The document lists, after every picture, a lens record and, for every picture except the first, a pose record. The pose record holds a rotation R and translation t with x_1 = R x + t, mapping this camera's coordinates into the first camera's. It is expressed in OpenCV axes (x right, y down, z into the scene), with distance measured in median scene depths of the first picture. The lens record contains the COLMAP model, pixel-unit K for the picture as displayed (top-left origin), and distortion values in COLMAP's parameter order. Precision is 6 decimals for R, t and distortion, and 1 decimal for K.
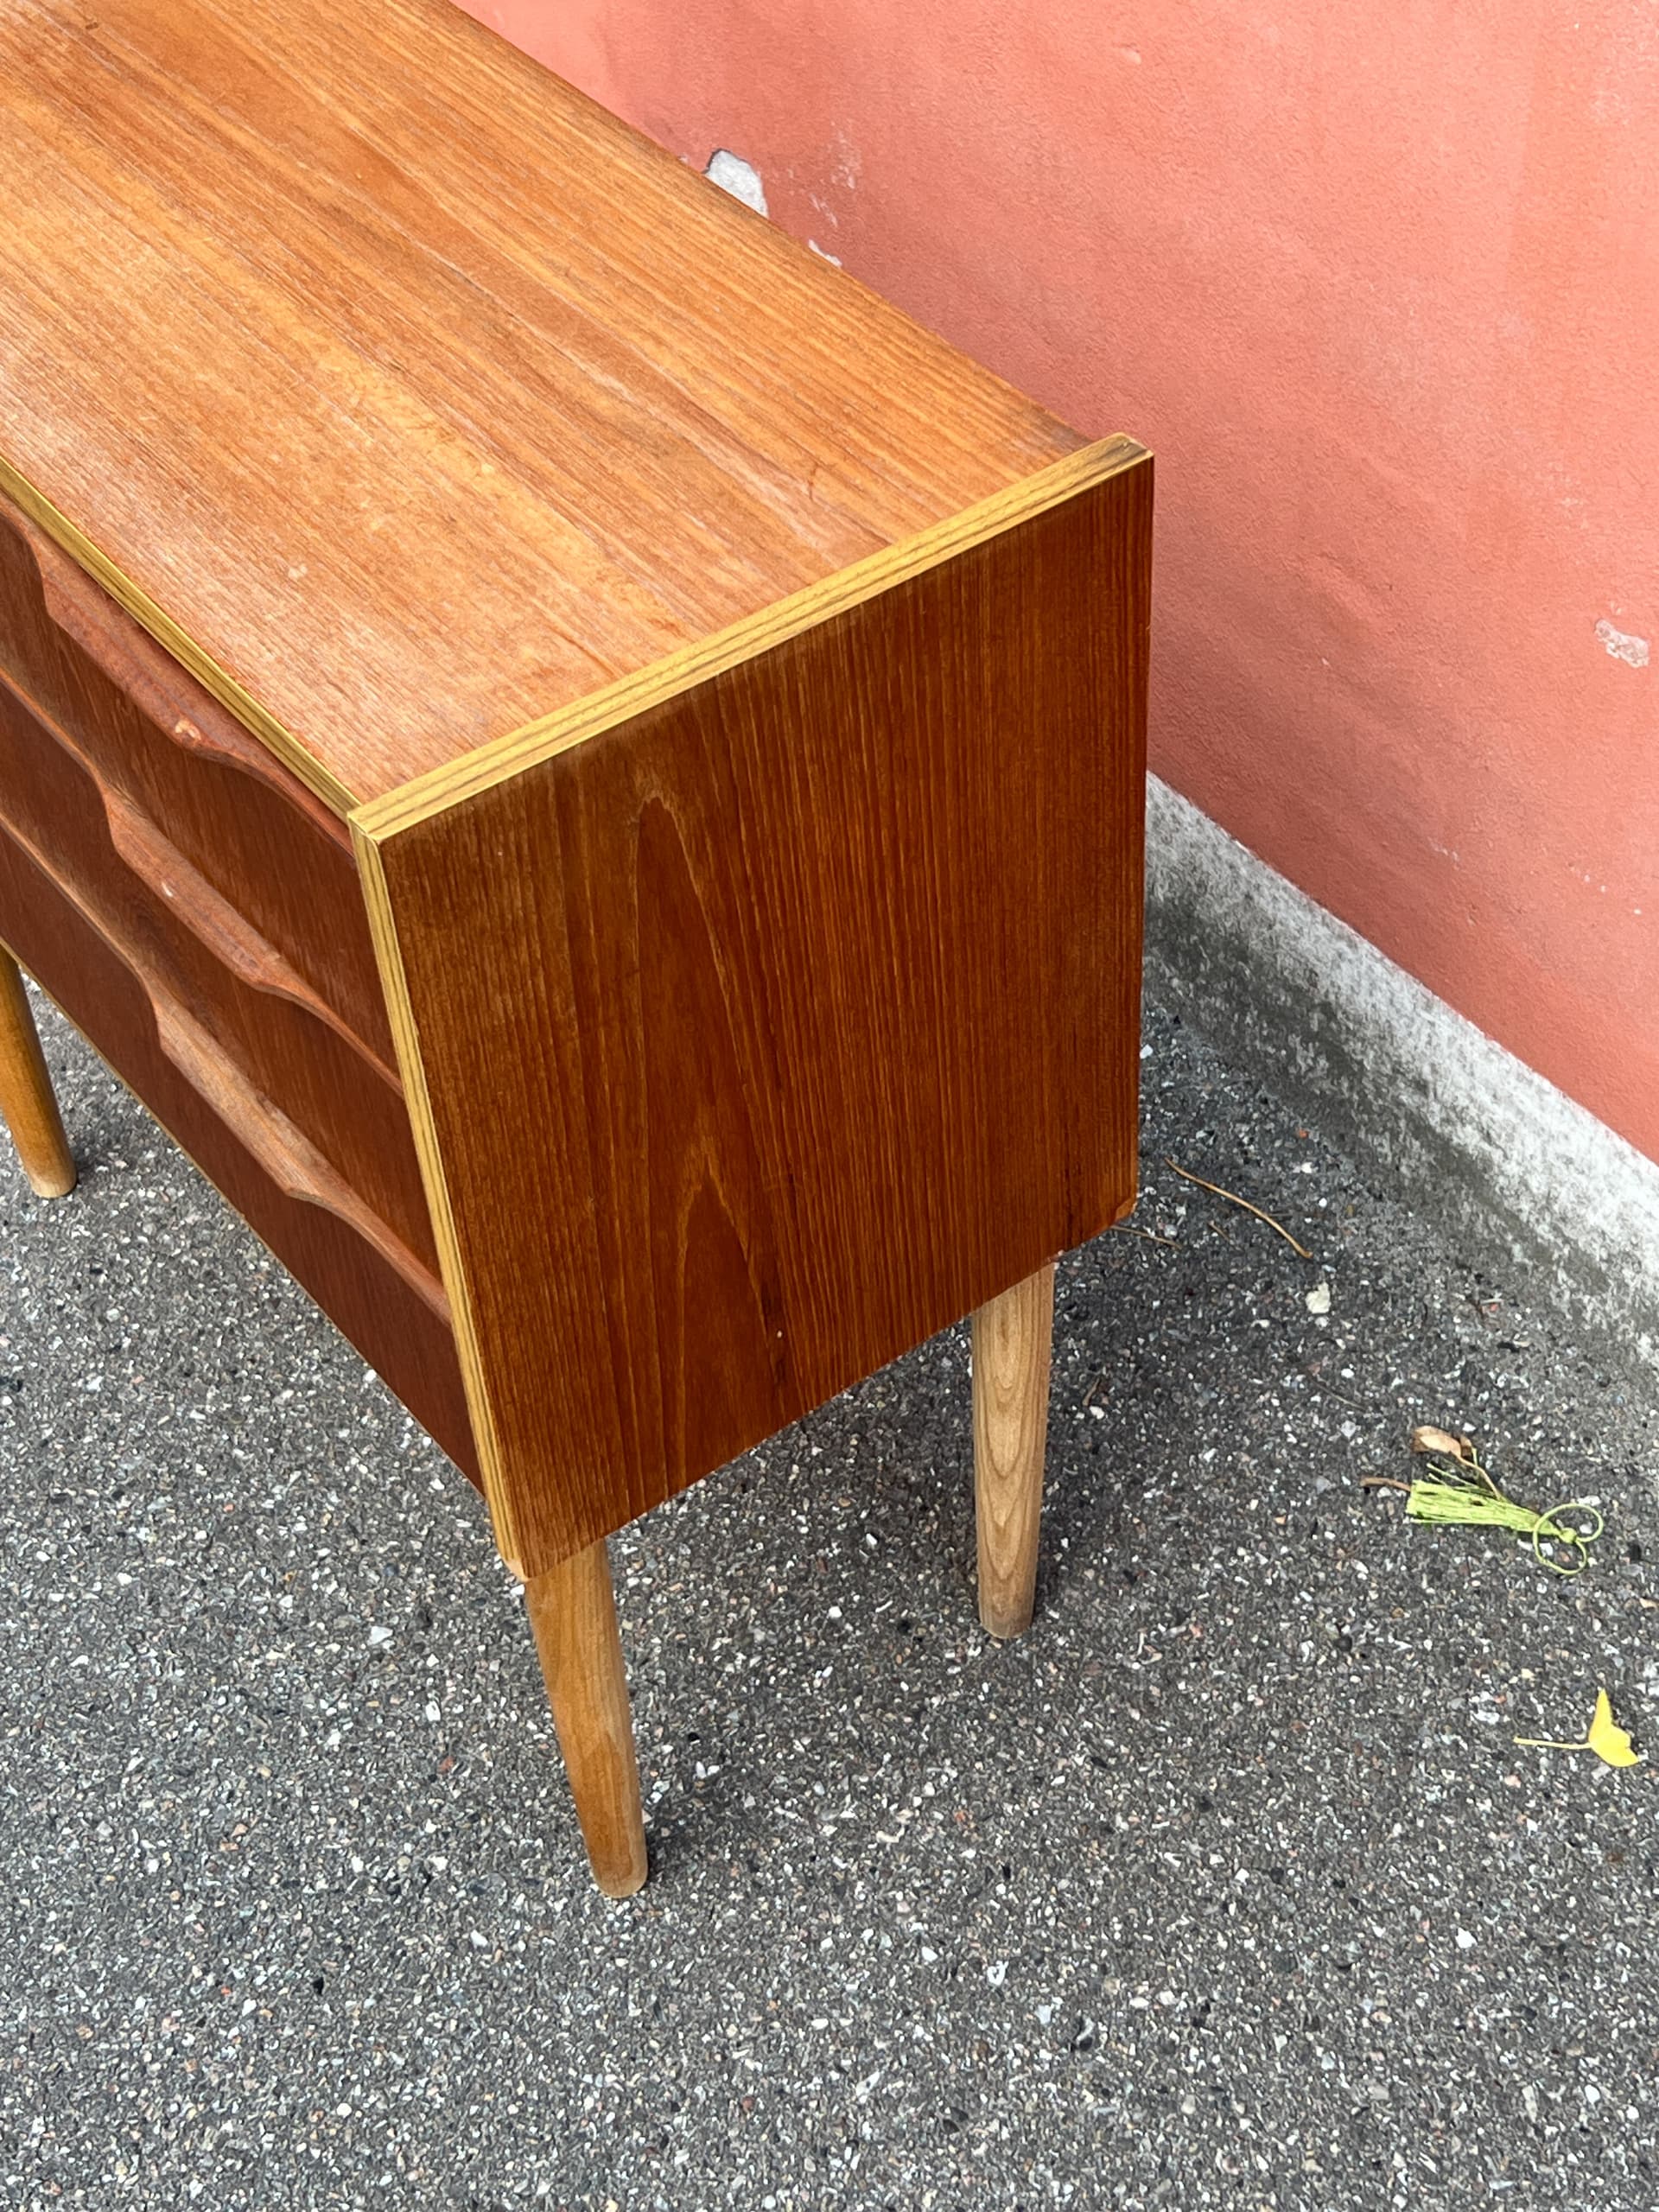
lens RADIAL K [[3350.2, 0, 838.3], [0, 3350.2, 1082.7], [0, 0, 1]] dist [0.059935, 0.000000]
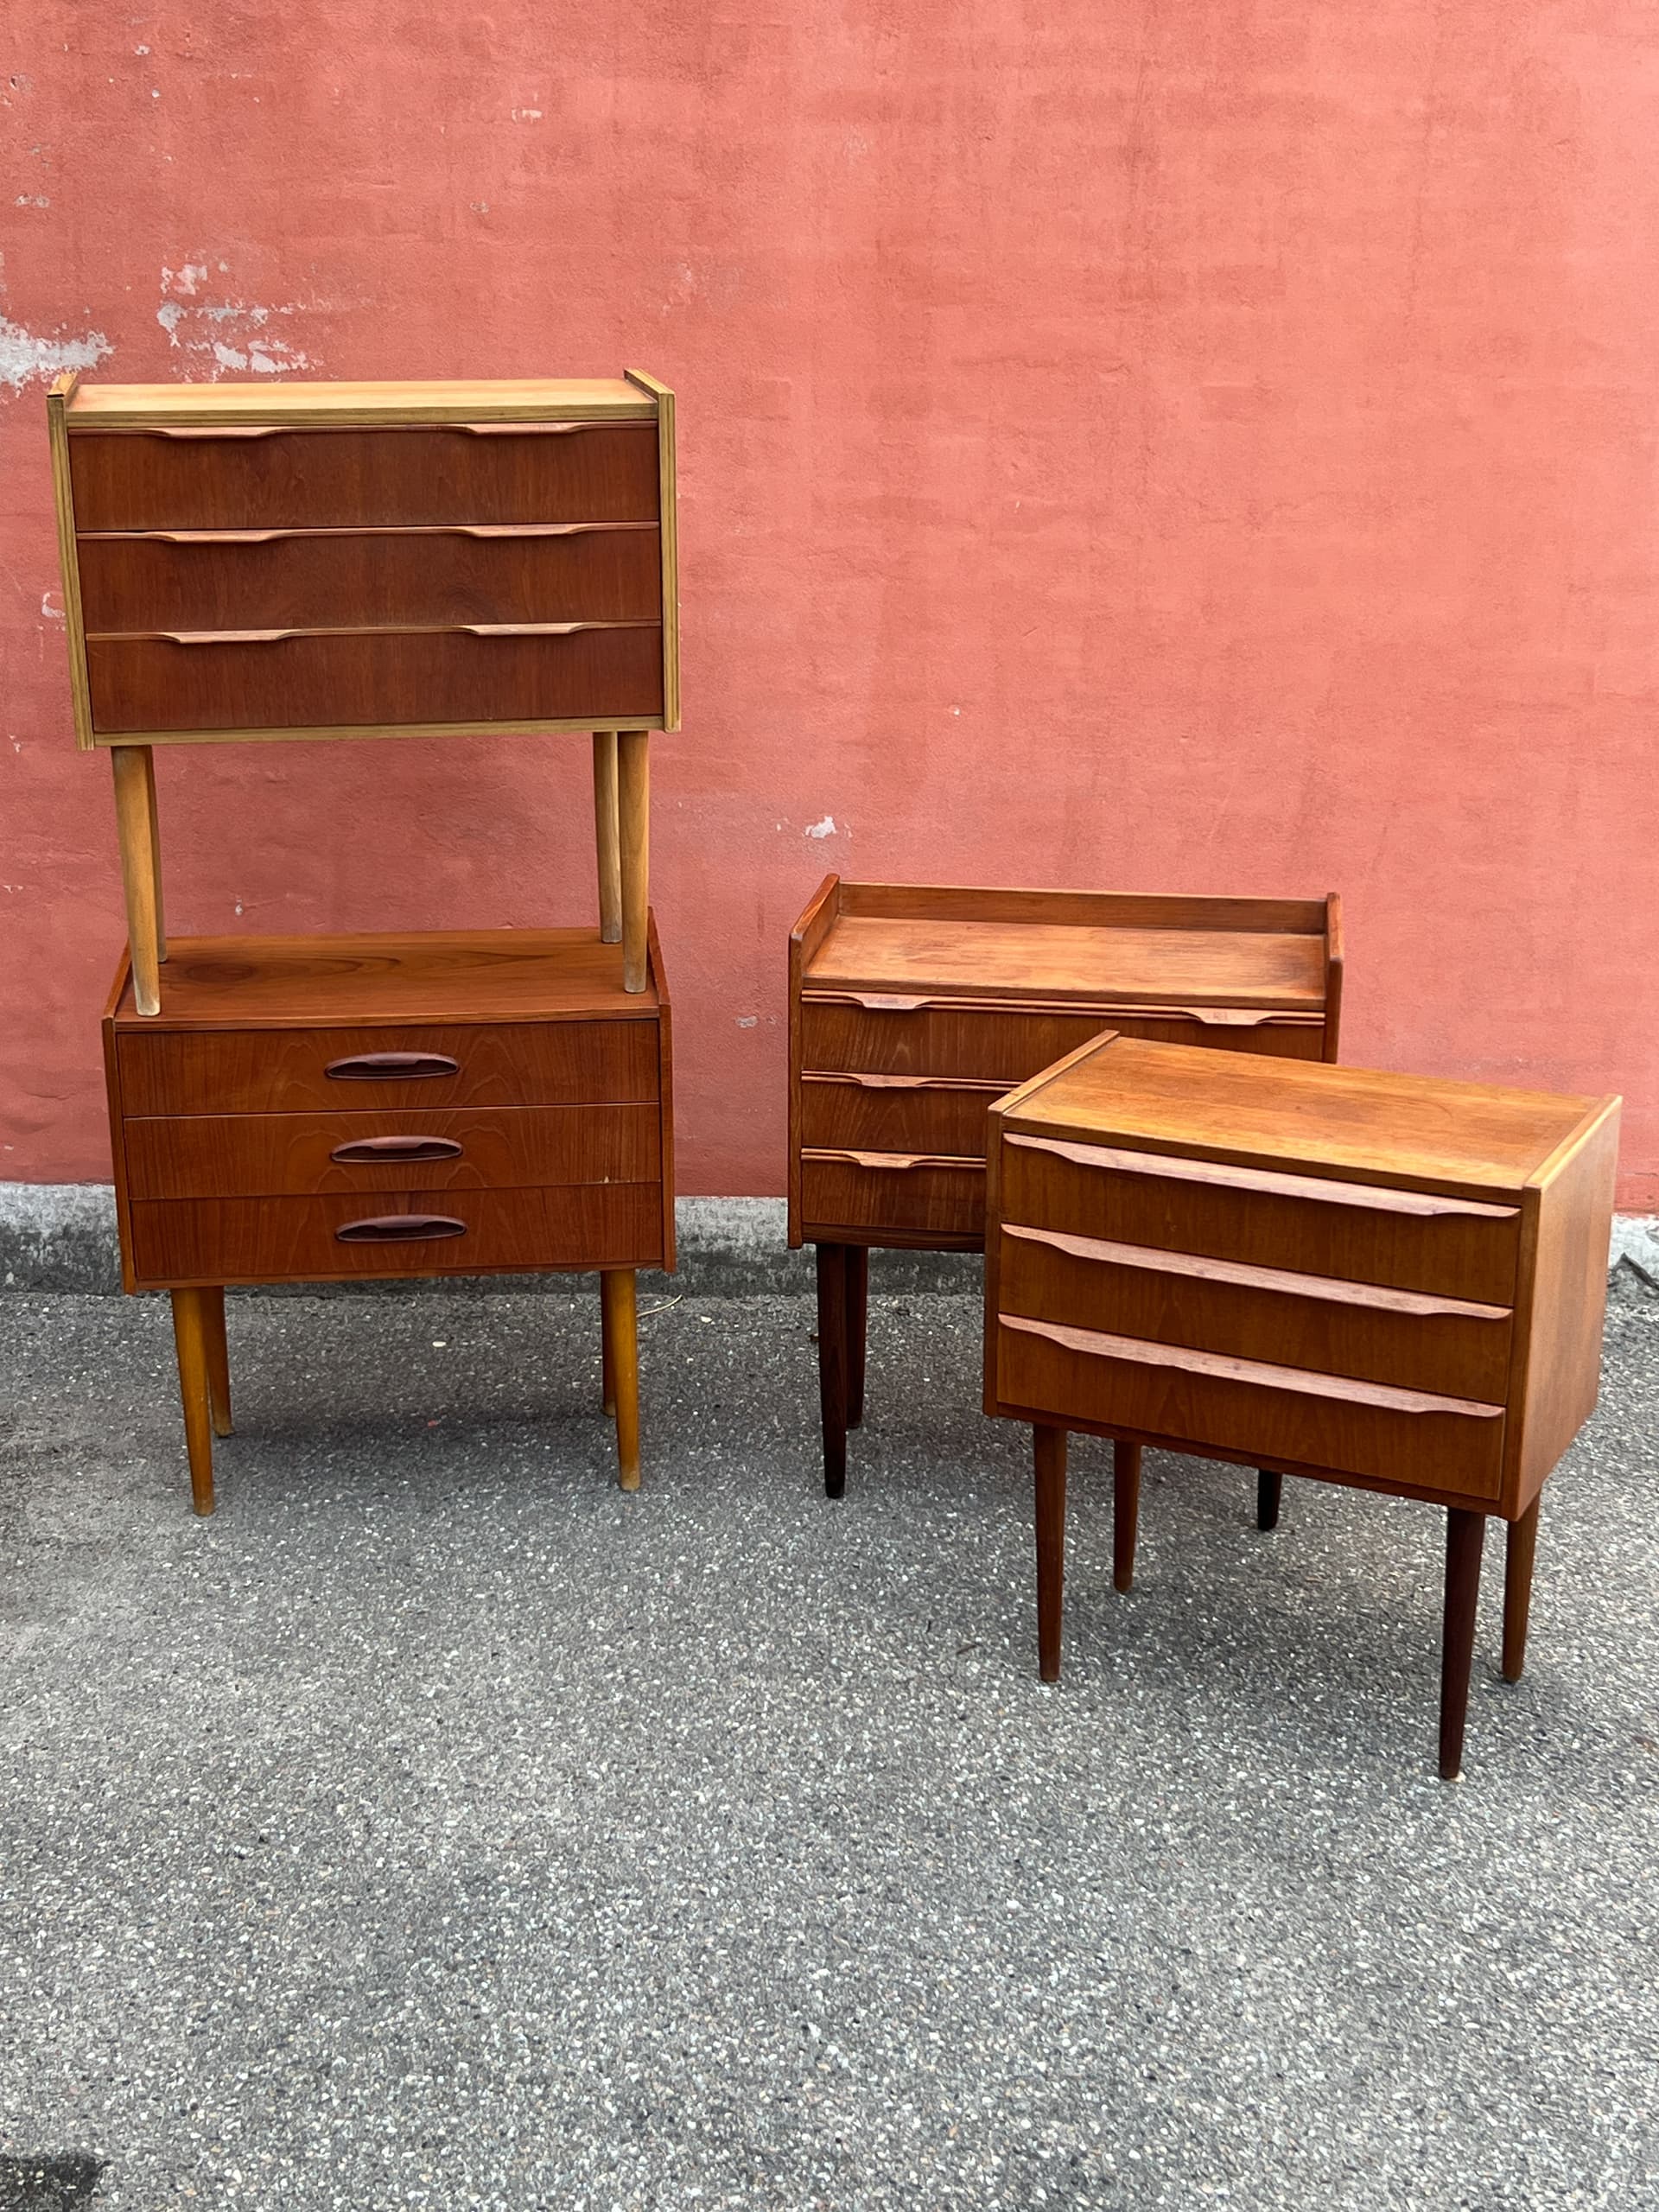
lens RADIAL K [[2925.1, 0, 861.6], [0, 2925.1, 1152.9], [0, 0, 1]] dist [0.039320, 0.000000]
pose [[0.588795, -0.219647, 0.777866, -1.830482], [0.552628, 0.811690, -0.189106, 0.540974], [-0.589850, 0.541216, 0.599302, -0.666847]]
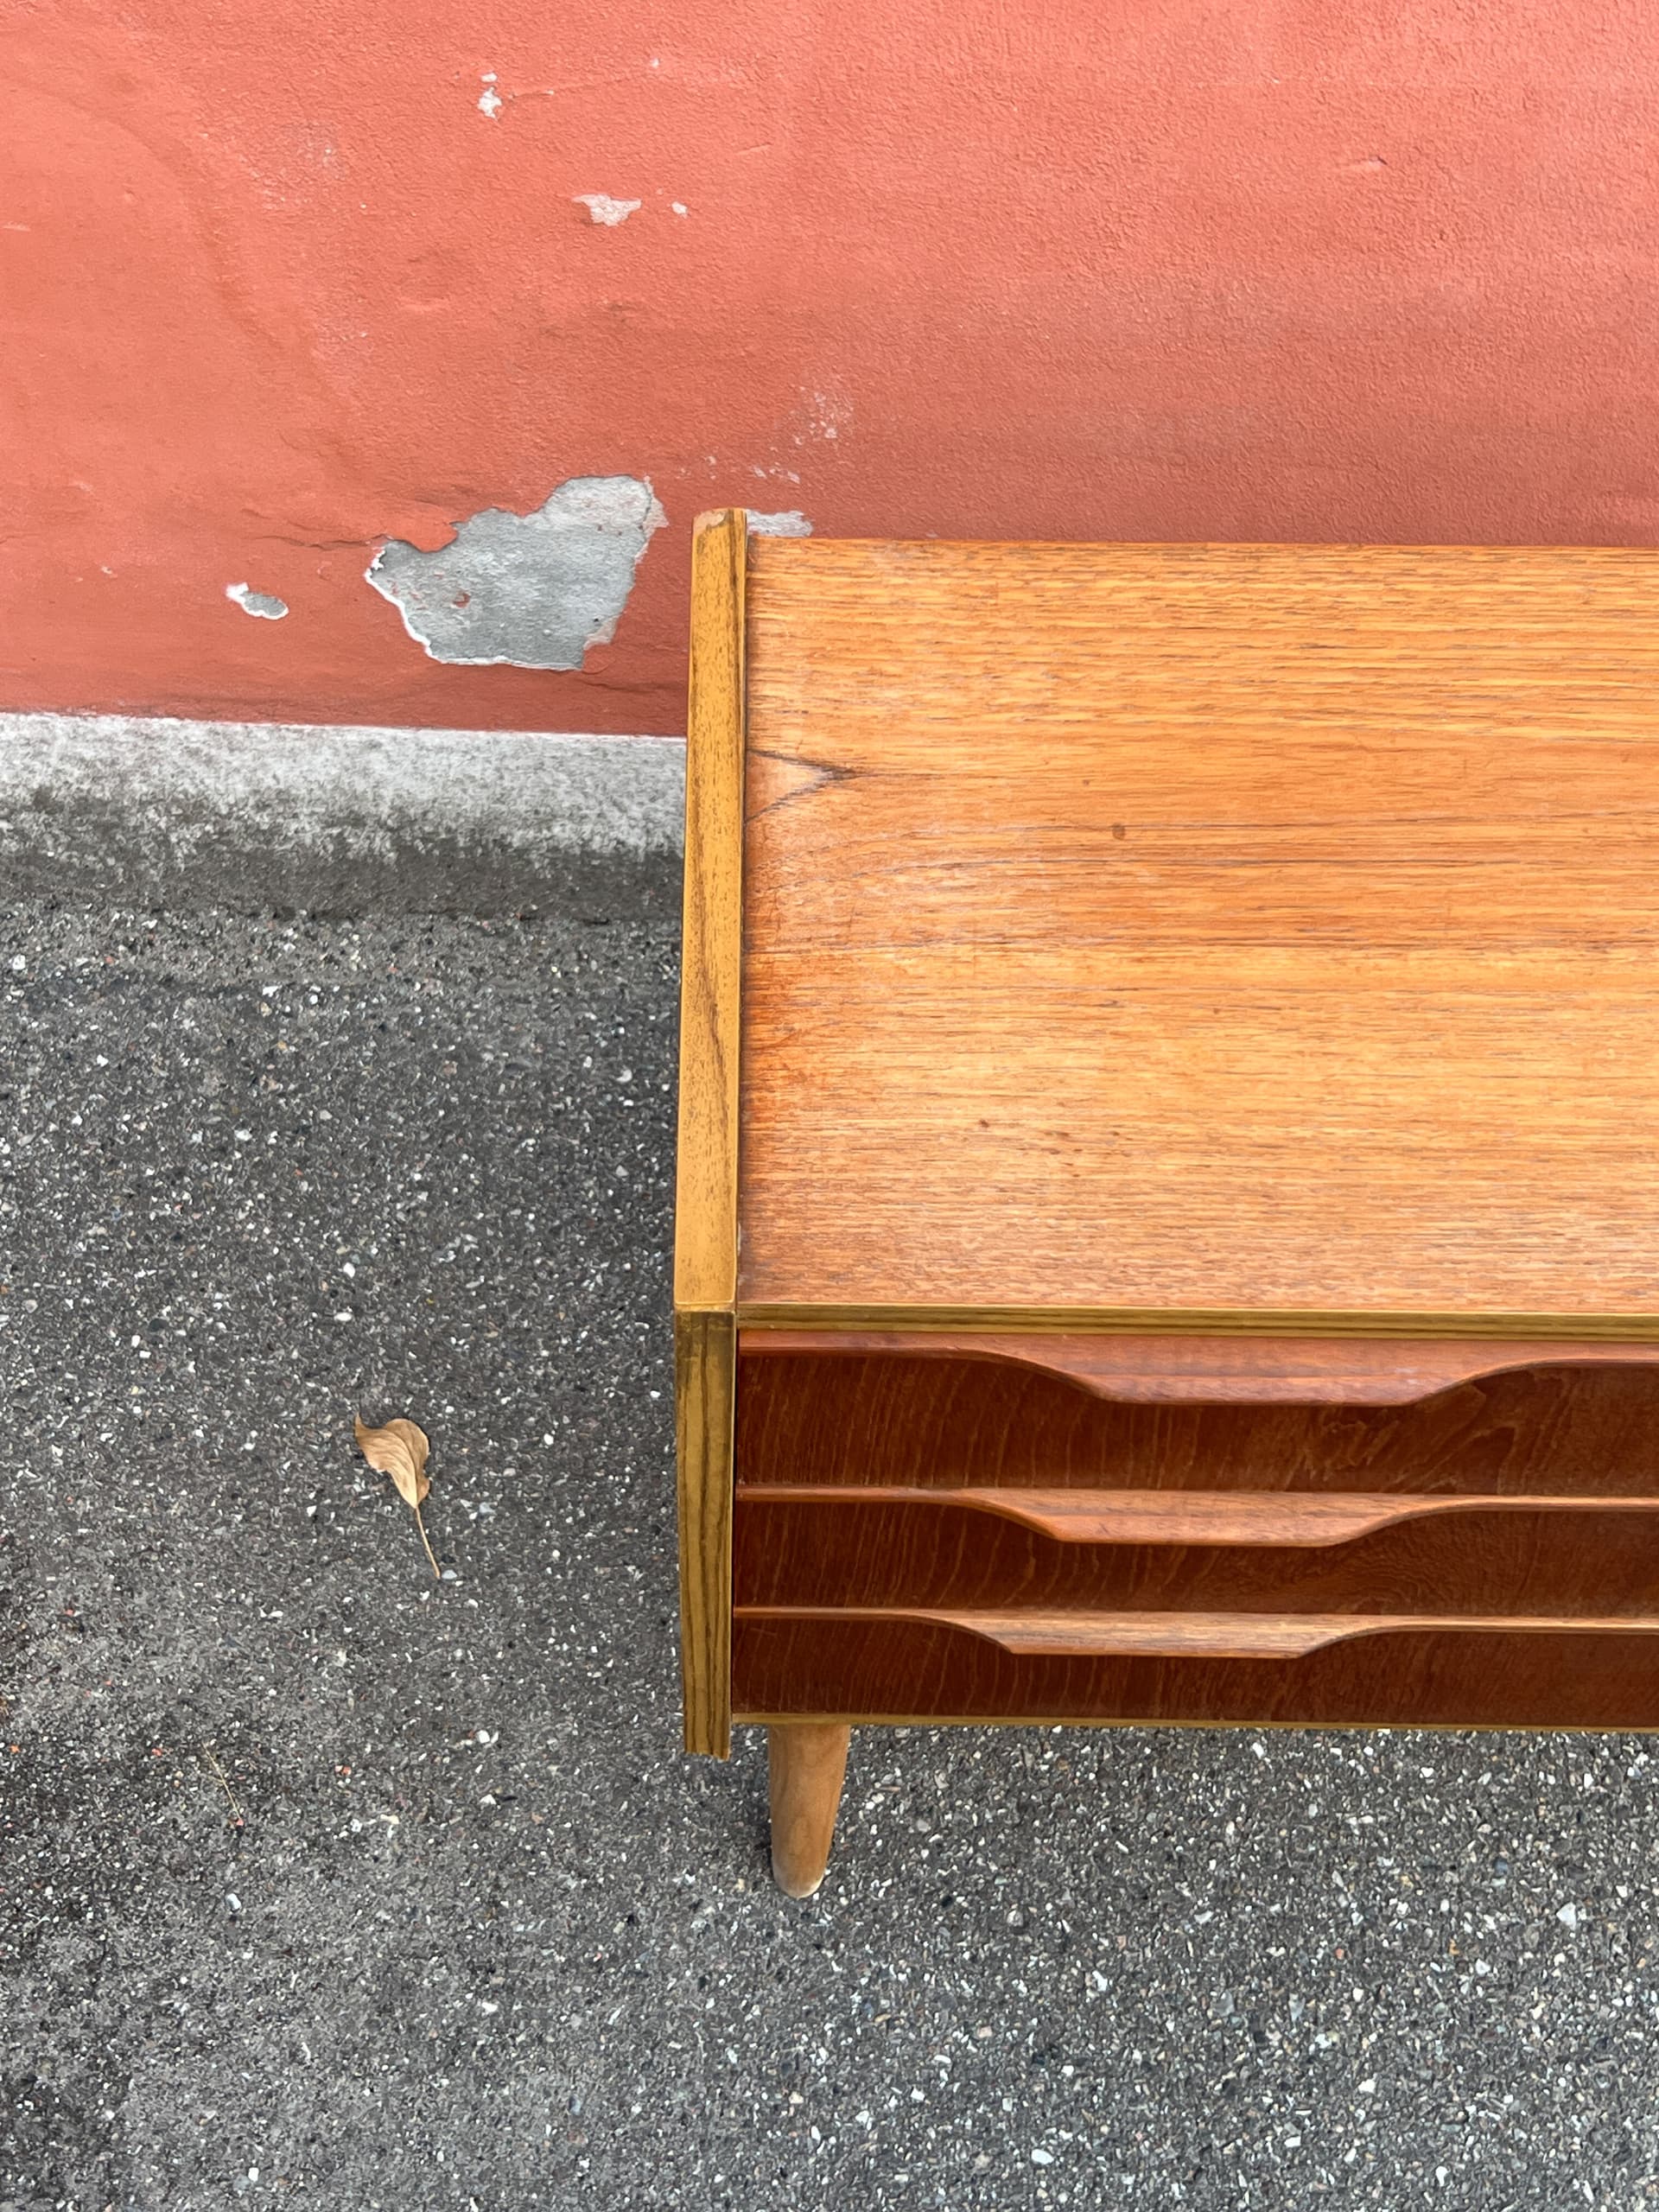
lens RADIAL K [[2925.1, 0, 801.7], [0, 2925.1, 1091.9], [0, 0, 1]] dist [0.039320, 0.000000]
pose [[0.594044, -0.652058, 0.471096, -0.554200], [0.531457, 0.757743, 0.378655, -0.501510], [-0.603875, 0.025429, 0.796673, 0.454960]]
